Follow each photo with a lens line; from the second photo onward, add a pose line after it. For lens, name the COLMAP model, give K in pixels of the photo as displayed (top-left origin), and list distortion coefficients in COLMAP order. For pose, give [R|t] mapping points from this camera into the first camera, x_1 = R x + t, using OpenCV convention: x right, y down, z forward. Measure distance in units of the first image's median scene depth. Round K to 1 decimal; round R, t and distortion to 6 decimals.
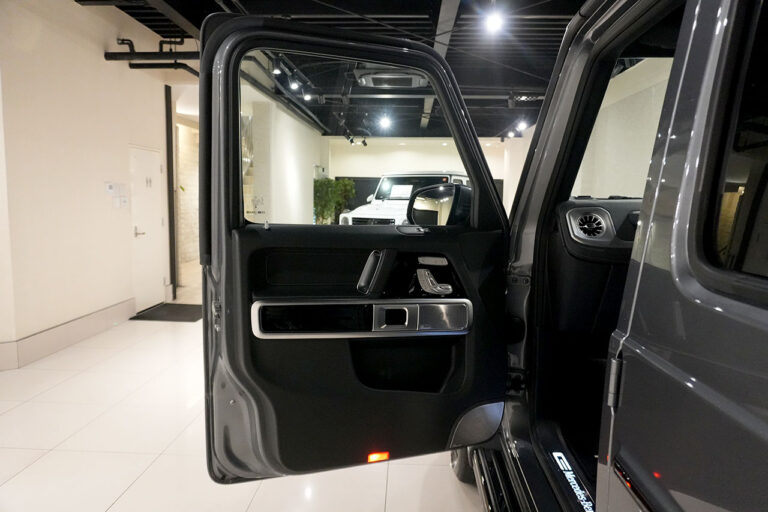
lens RADIAL K [[532.3, 0, 381.8], [0, 532.3, 254.3], [0, 0, 1]] dist [-0.000463, 0.004948]
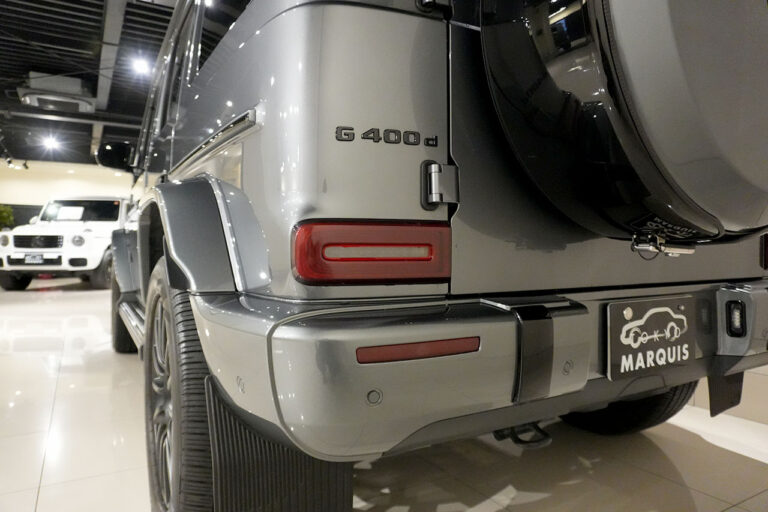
lens RADIAL K [[532.3, 0, 383.7], [0, 532.3, 256.1], [0, 0, 1]] dist [-0.000463, 0.004948]
pose [[0.842774, -0.016306, 0.538021, -0.010548], [0.066892, 0.994965, -0.074627, 0.108921], [-0.534095, 0.098883, 0.839621, -0.240942]]
